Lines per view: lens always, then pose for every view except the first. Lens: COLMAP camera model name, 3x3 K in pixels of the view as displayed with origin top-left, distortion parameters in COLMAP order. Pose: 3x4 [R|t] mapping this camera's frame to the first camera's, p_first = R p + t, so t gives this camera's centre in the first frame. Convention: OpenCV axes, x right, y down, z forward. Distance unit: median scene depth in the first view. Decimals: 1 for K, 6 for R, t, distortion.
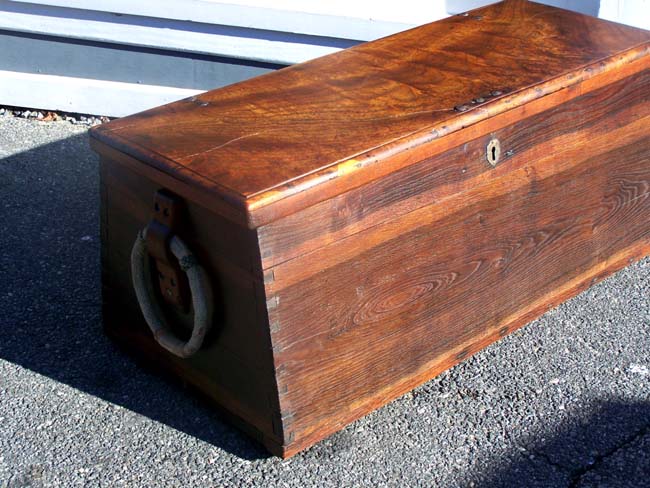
lens RADIAL K [[1249.5, 0, 325.0], [0, 1249.5, 244.0], [0, 0, 1]] dist [0.015610, -0.018723]
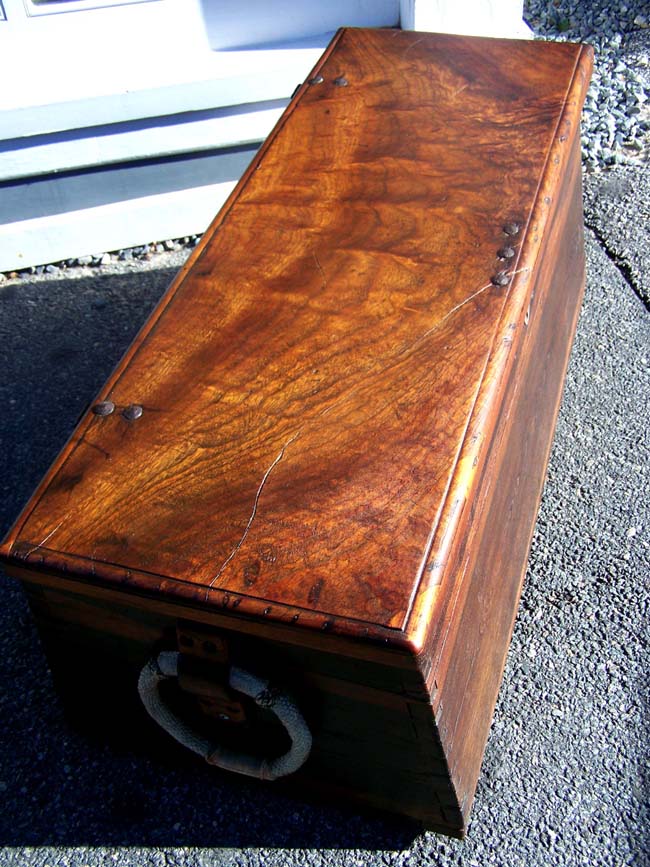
lens RADIAL K [[1034.1, 0, 325.0], [0, 1034.1, 433.5], [0, 0, 1]] dist [-0.191500, 0.582868]
pose [[0.861656, -0.406819, 0.303392, -0.178156], [0.285255, 0.882696, 0.373466, -0.271797], [-0.419736, -0.235256, 0.876628, 0.535637]]
